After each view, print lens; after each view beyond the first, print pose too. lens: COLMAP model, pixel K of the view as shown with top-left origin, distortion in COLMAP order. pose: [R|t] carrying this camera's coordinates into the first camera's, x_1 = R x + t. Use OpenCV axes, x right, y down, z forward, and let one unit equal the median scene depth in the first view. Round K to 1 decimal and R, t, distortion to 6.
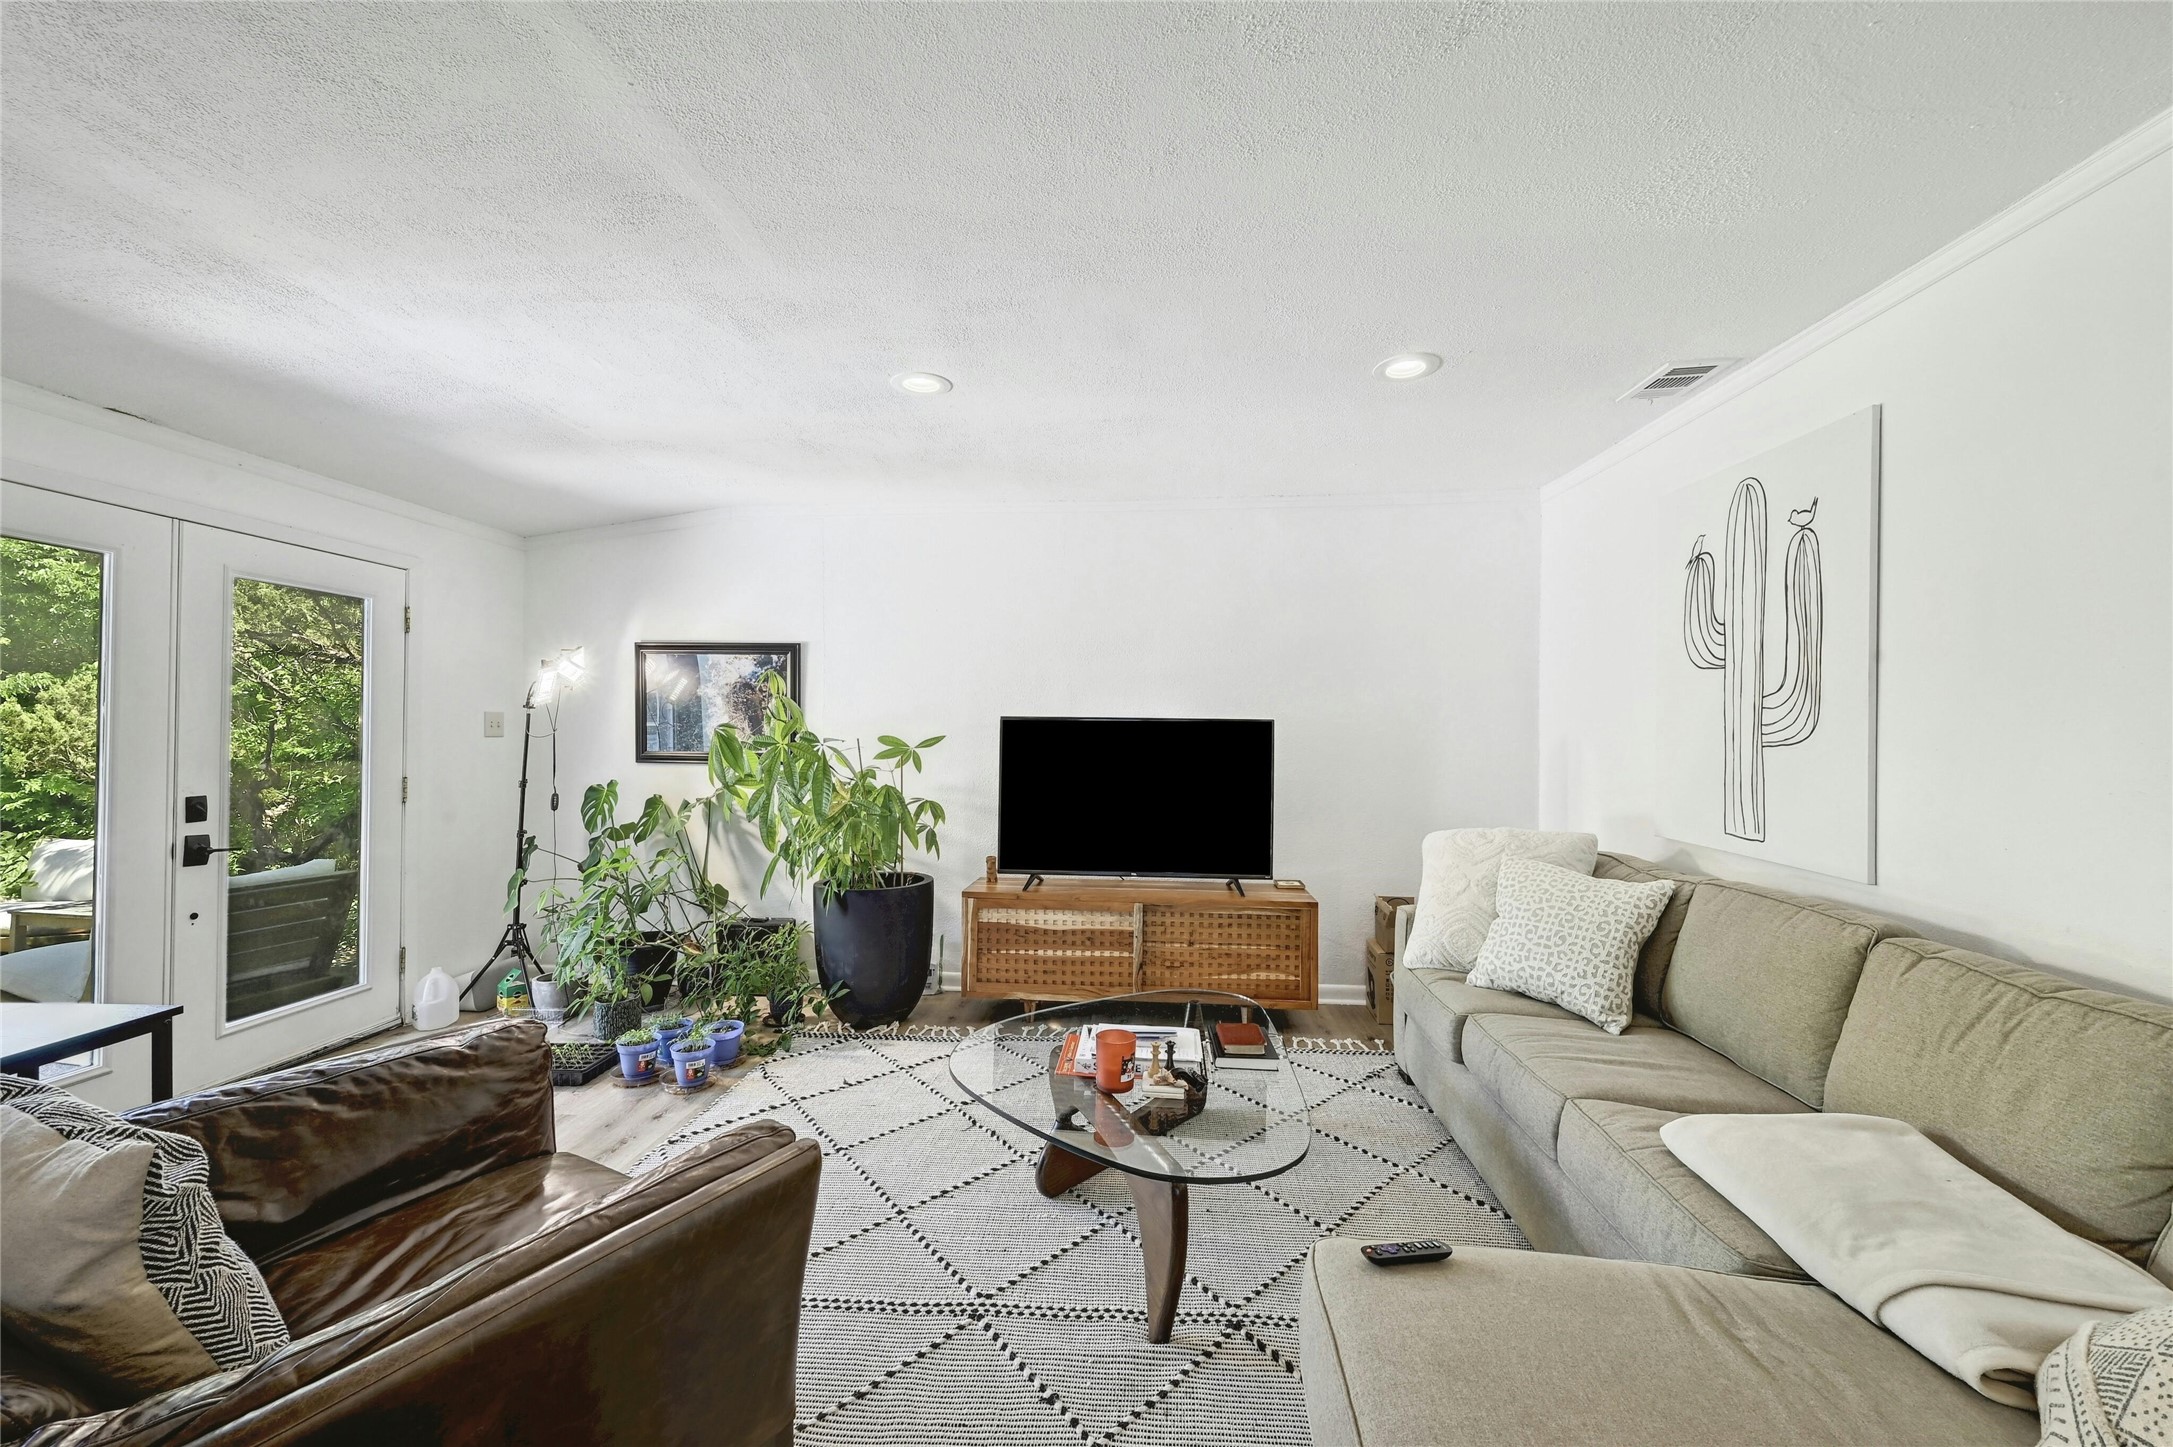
lens RADIAL K [[889.5, 0, 1086.5], [0, 889.5, 723.5], [0, 0, 1]] dist [0.000402, -0.000285]
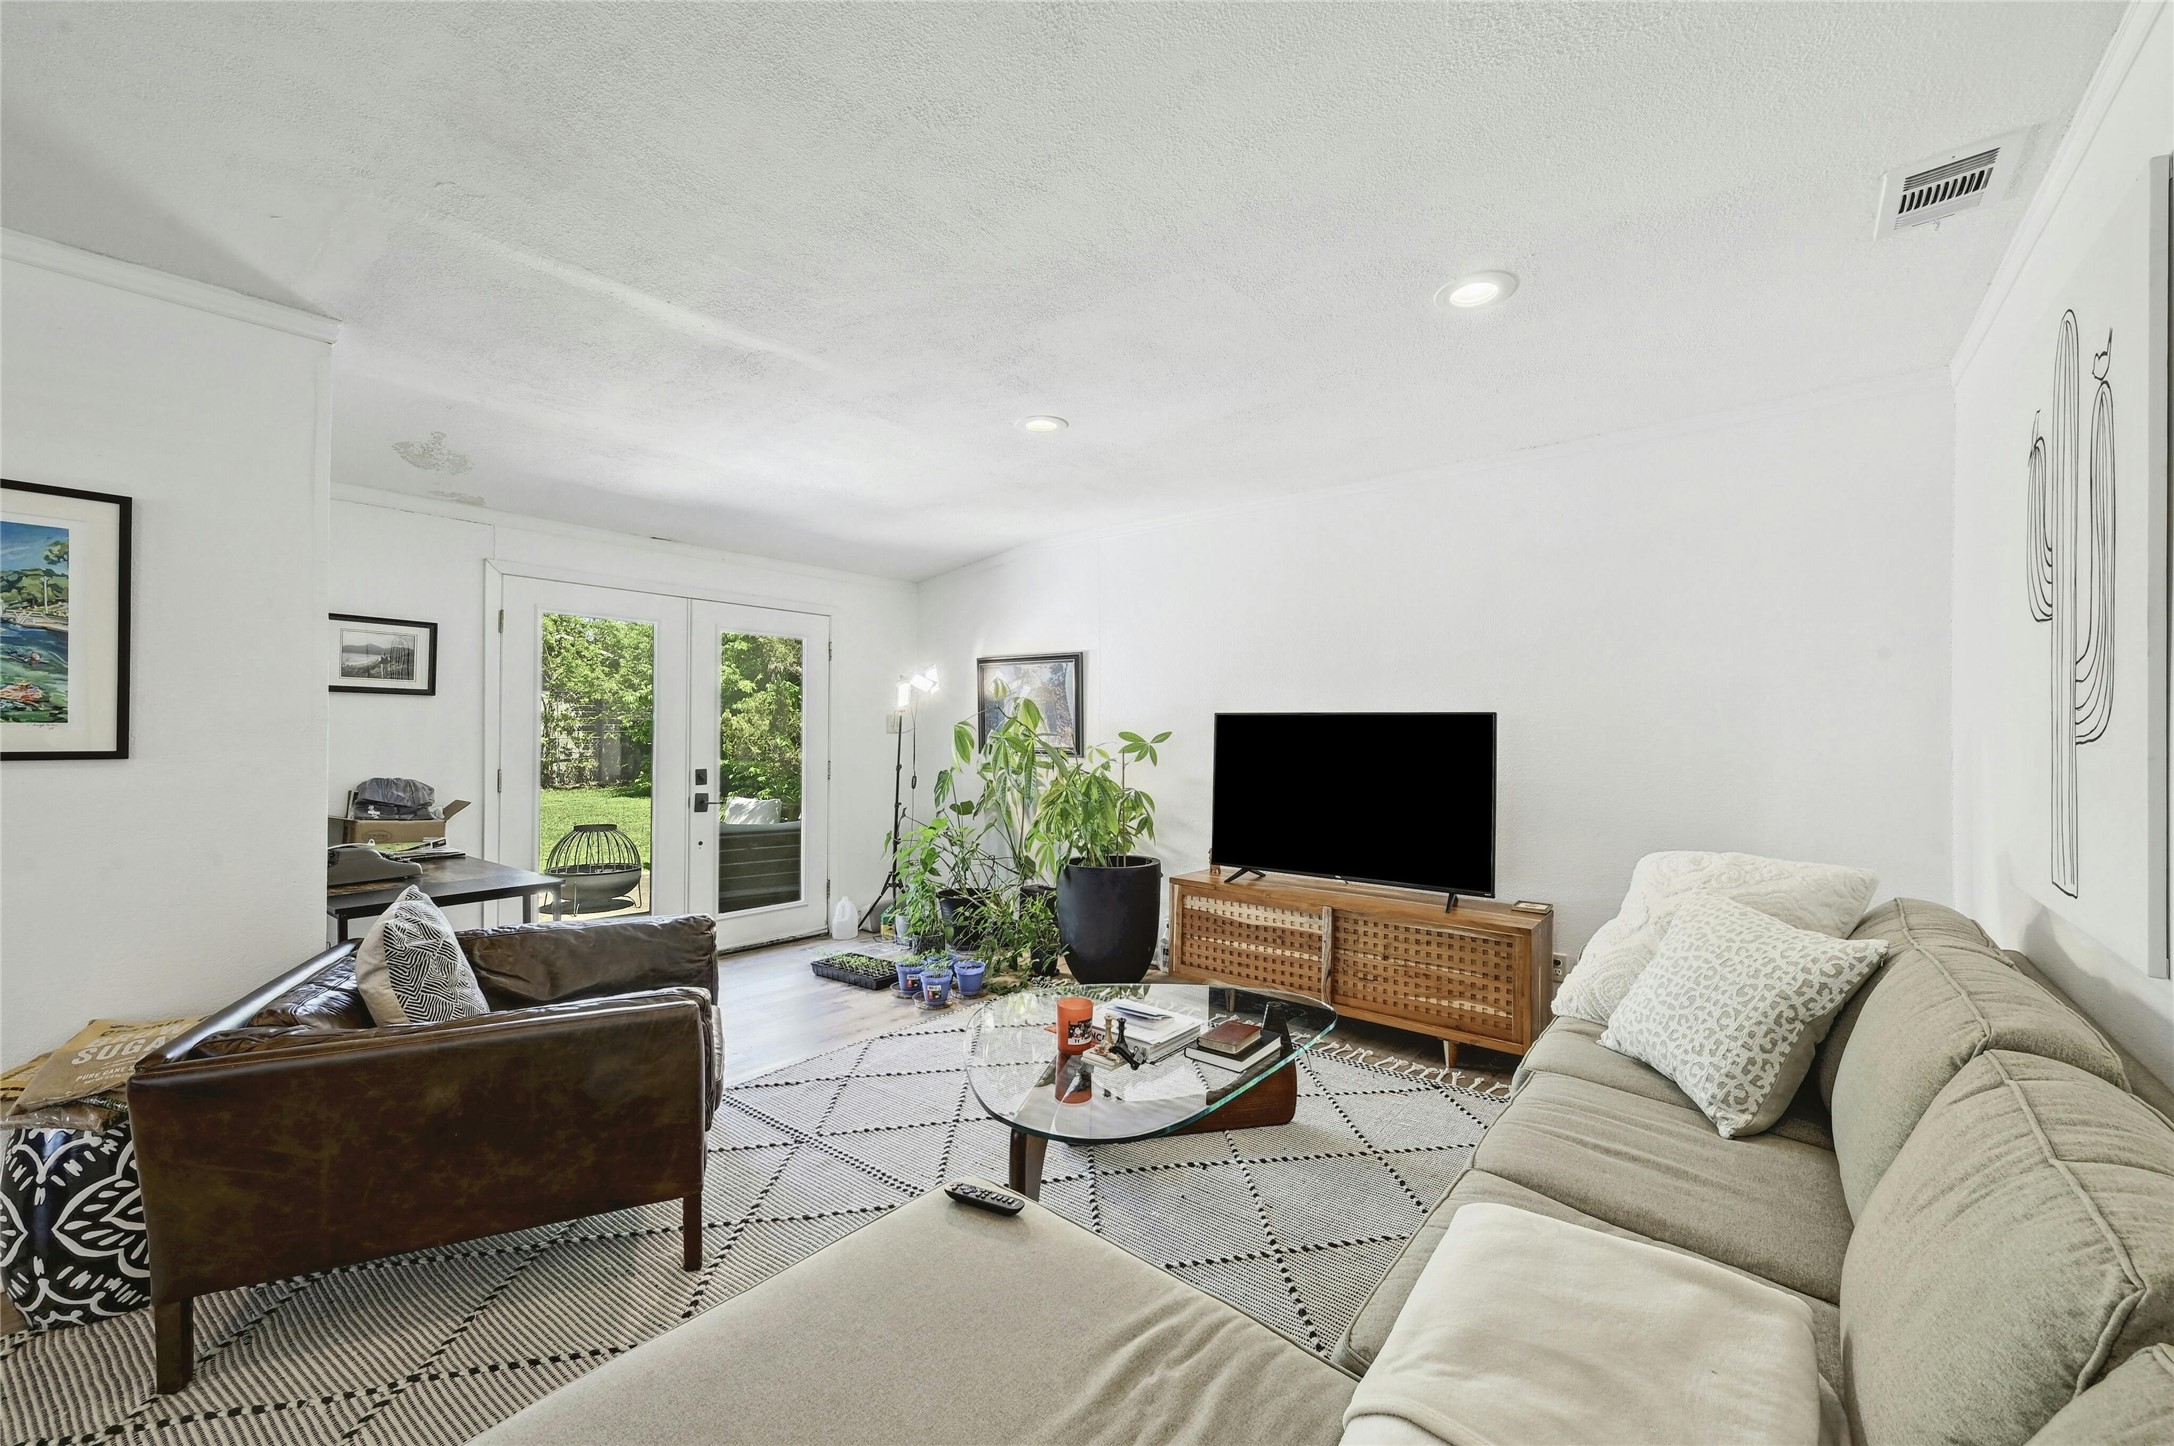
lens RADIAL K [[898.1, 0, 1087.0], [0, 898.1, 723.0], [0, 0, 1]] dist [-0.000810, 0.000122]
pose [[0.811797, -0.007238, -0.583895, 0.411977], [0.006366, 0.999973, -0.003545, 0.006812], [0.583905, -0.000839, 0.811821, 0.067453]]
